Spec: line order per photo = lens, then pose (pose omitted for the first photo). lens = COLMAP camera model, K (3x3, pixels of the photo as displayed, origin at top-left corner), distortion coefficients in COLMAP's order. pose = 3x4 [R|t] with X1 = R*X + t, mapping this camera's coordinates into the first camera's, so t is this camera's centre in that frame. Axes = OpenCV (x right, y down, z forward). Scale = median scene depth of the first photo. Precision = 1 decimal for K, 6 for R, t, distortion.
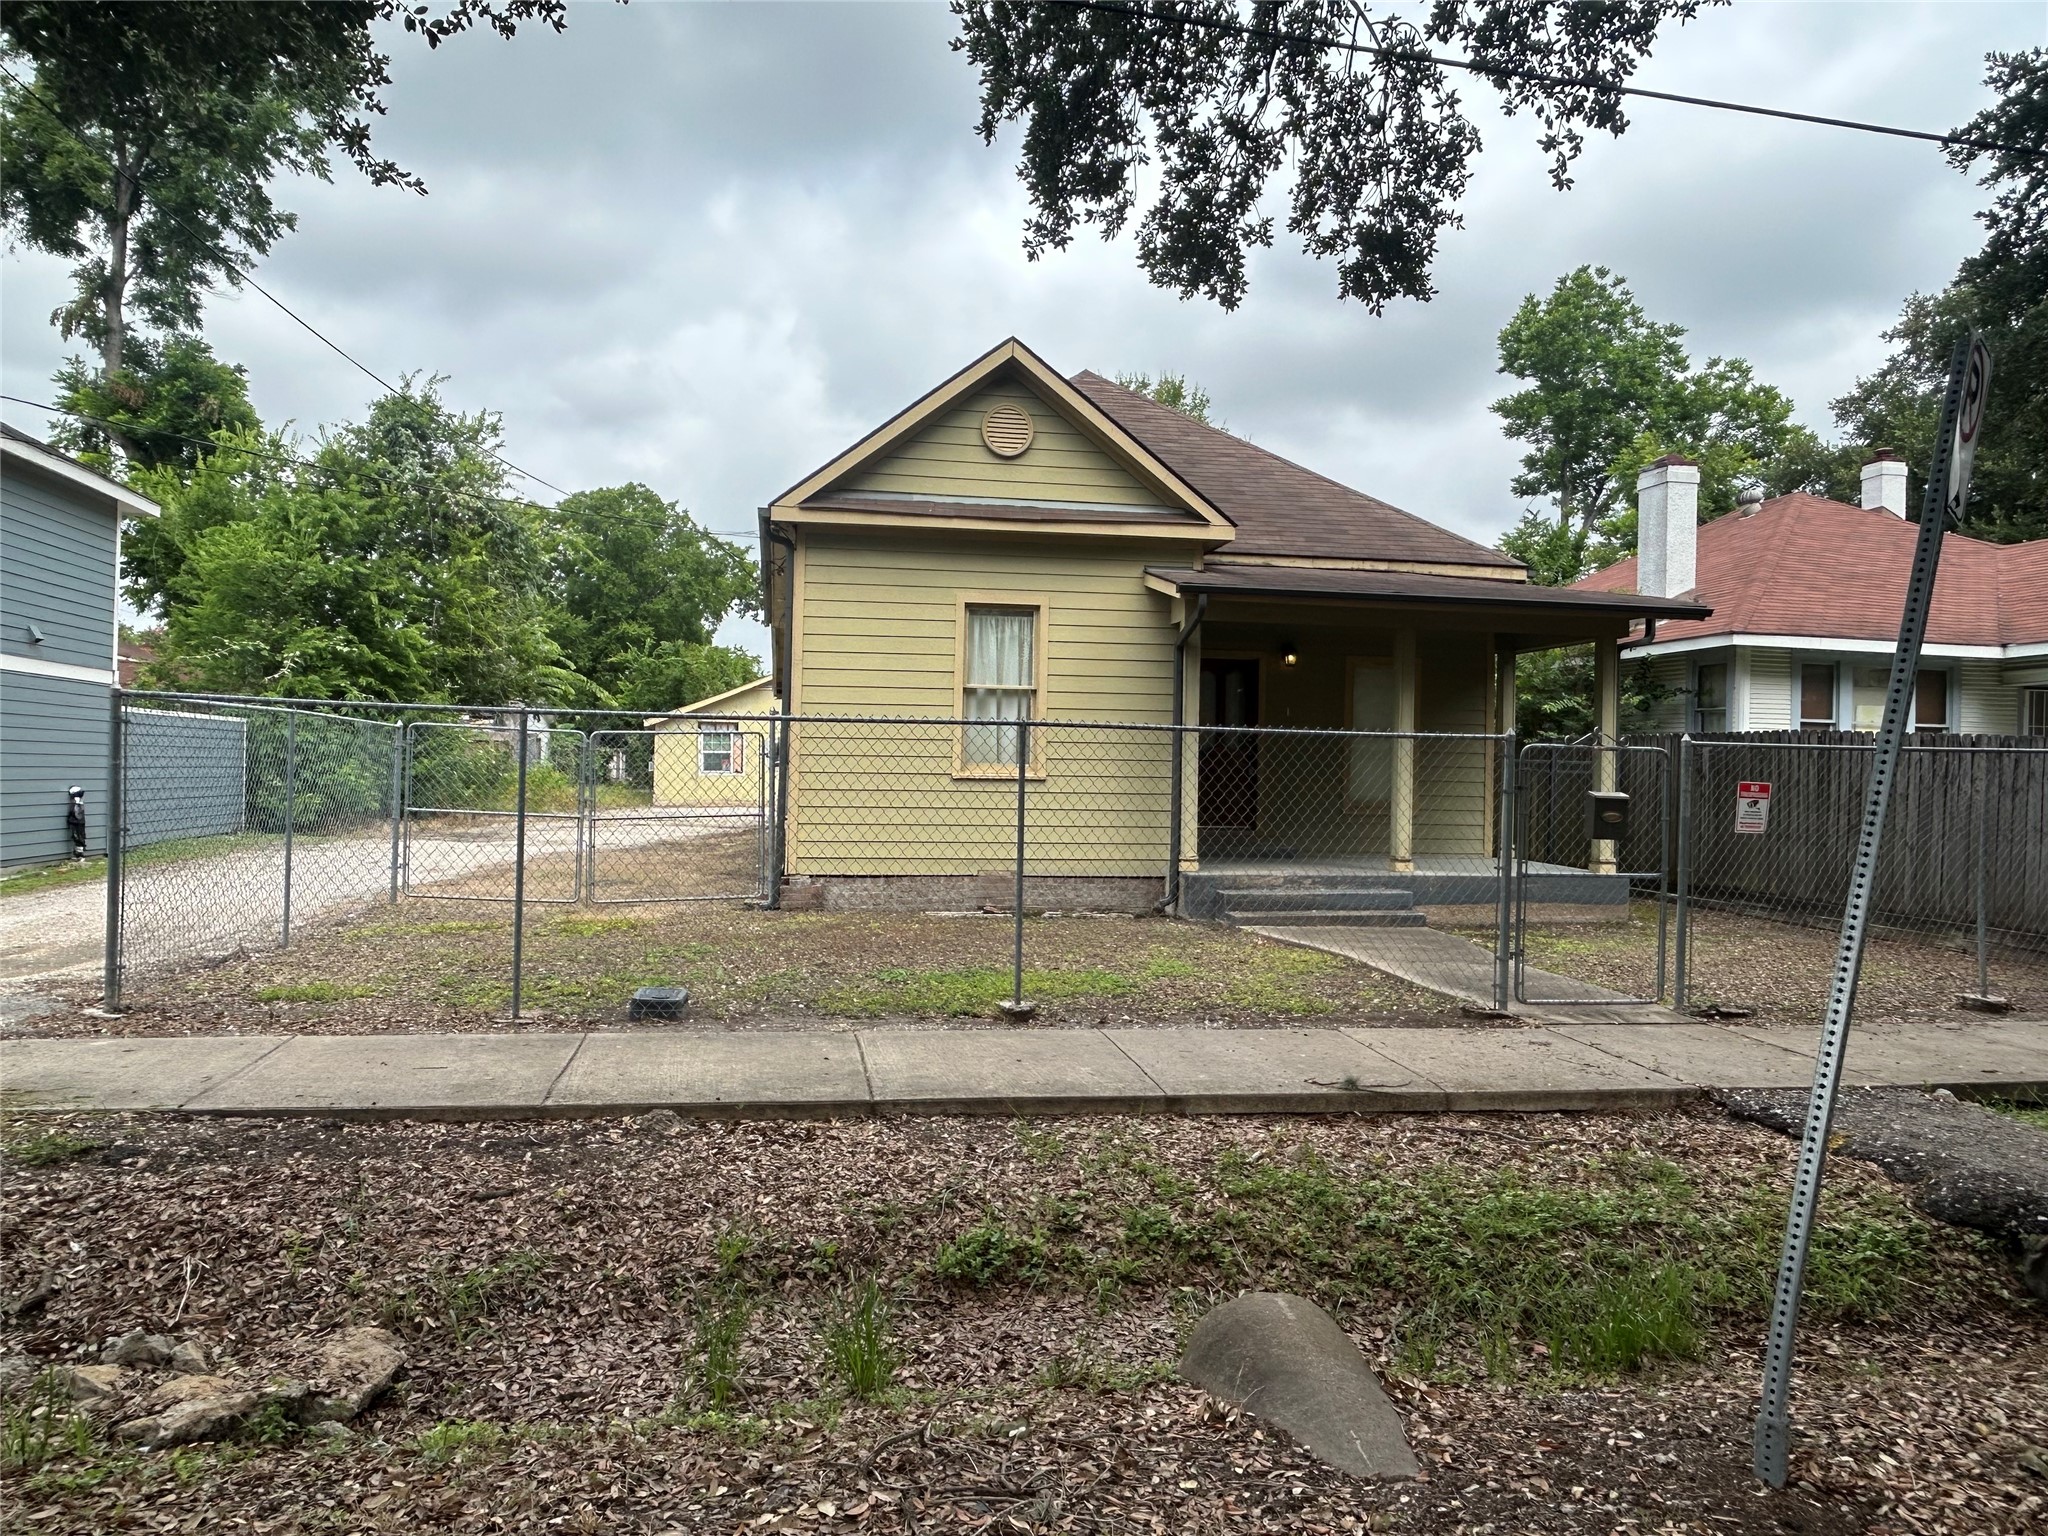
lens RADIAL K [[1381.4, 0, 1023.4], [0, 1381.4, 762.2], [0, 0, 1]] dist [-0.001783, 0.001197]
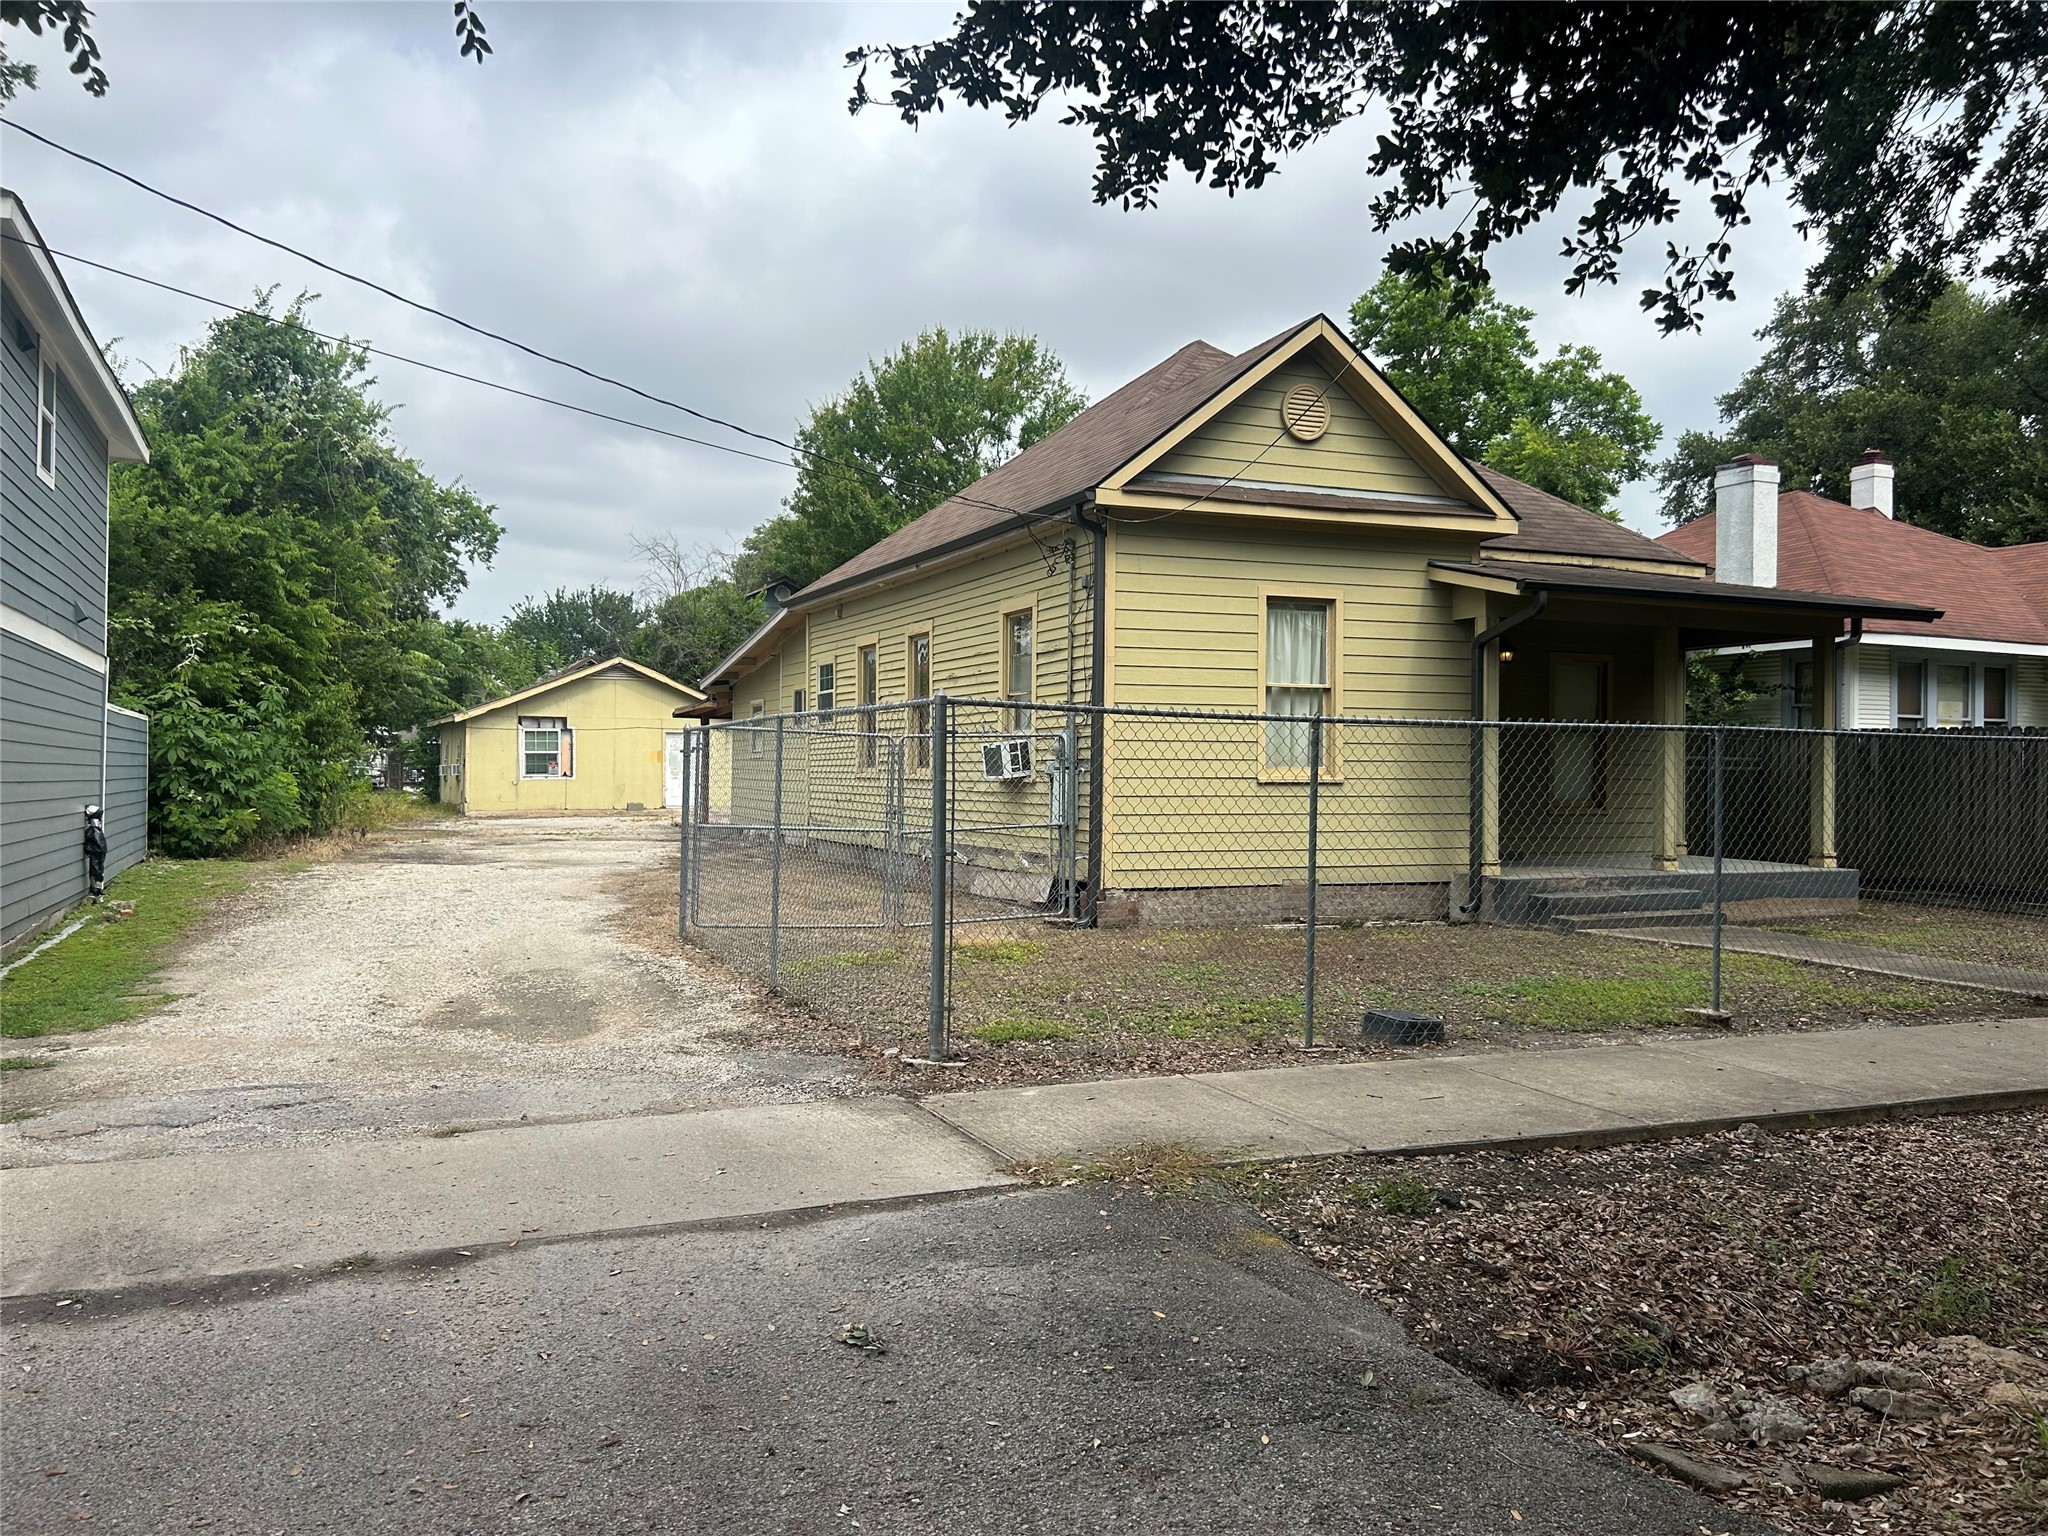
lens RADIAL K [[1549.6, 0, 1025.4], [0, 1549.6, 758.1], [0, 0, 1]] dist [0.042923, -0.021566]
pose [[0.973421, -0.008131, 0.228879, -0.433232], [0.007938, 0.999967, 0.001762, -0.007695], [-0.228886, 0.000102, 0.973453, 0.008714]]
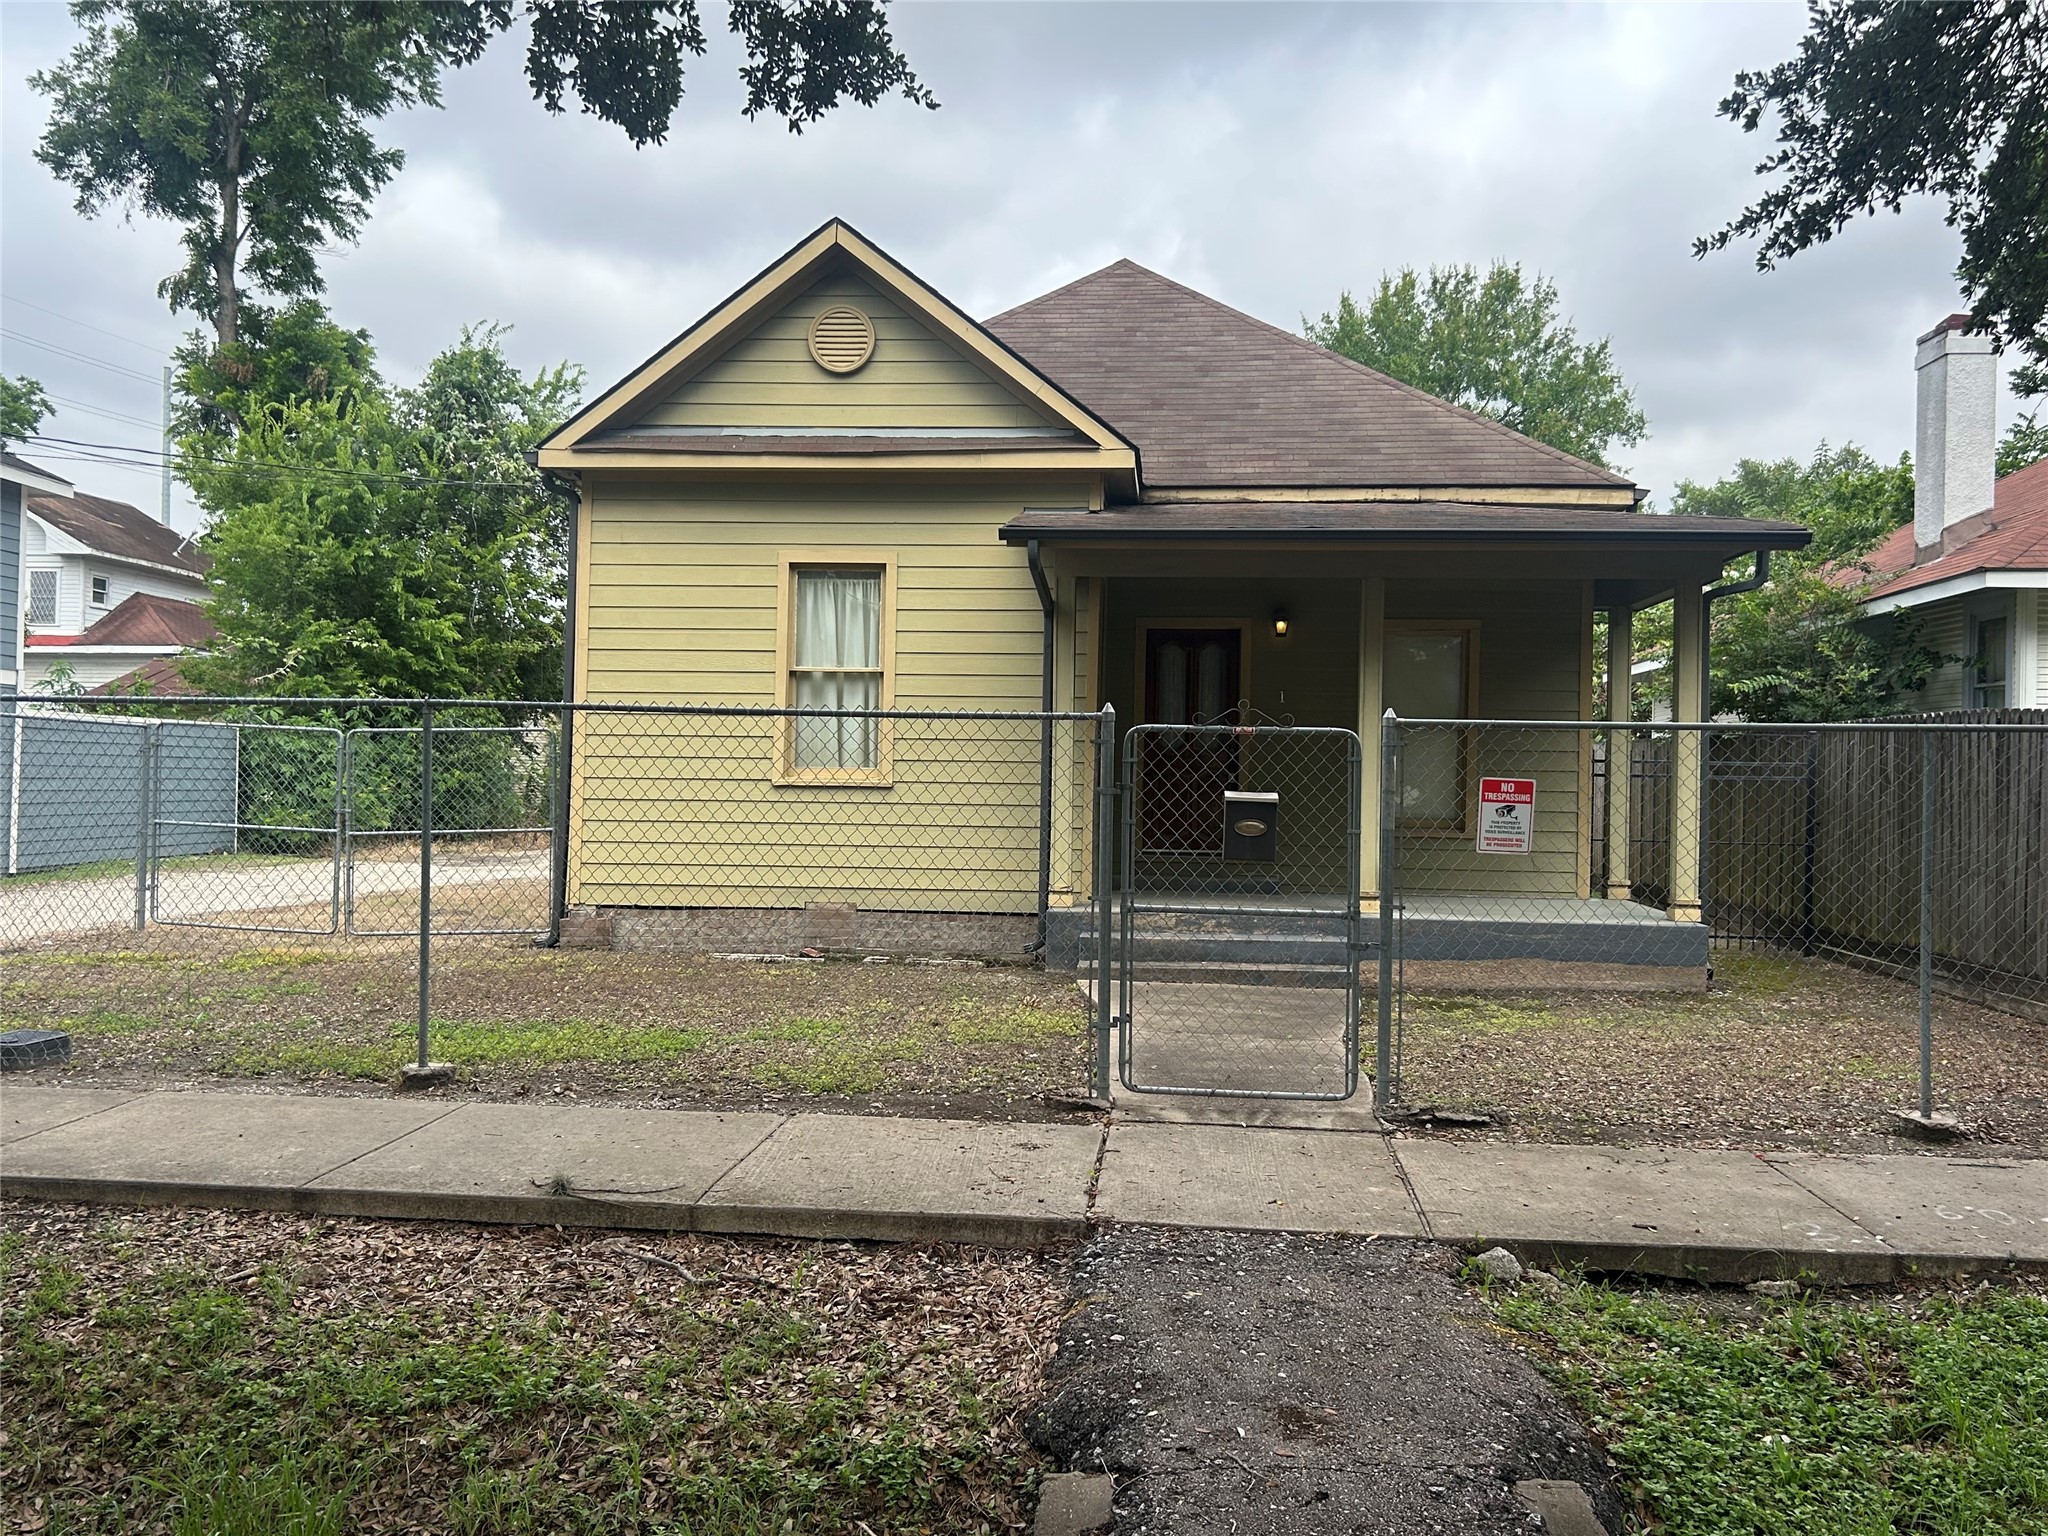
lens RADIAL K [[1710.7, 0, 1058.2], [0, 1710.7, 781.9], [0, 0, 1]] dist [0.043639, -0.038003]
pose [[0.970295, -0.003051, -0.241907, 0.333266], [0.003196, 0.999995, 0.000207, 0.009760], [0.241905, -0.000974, 0.970300, 0.086521]]
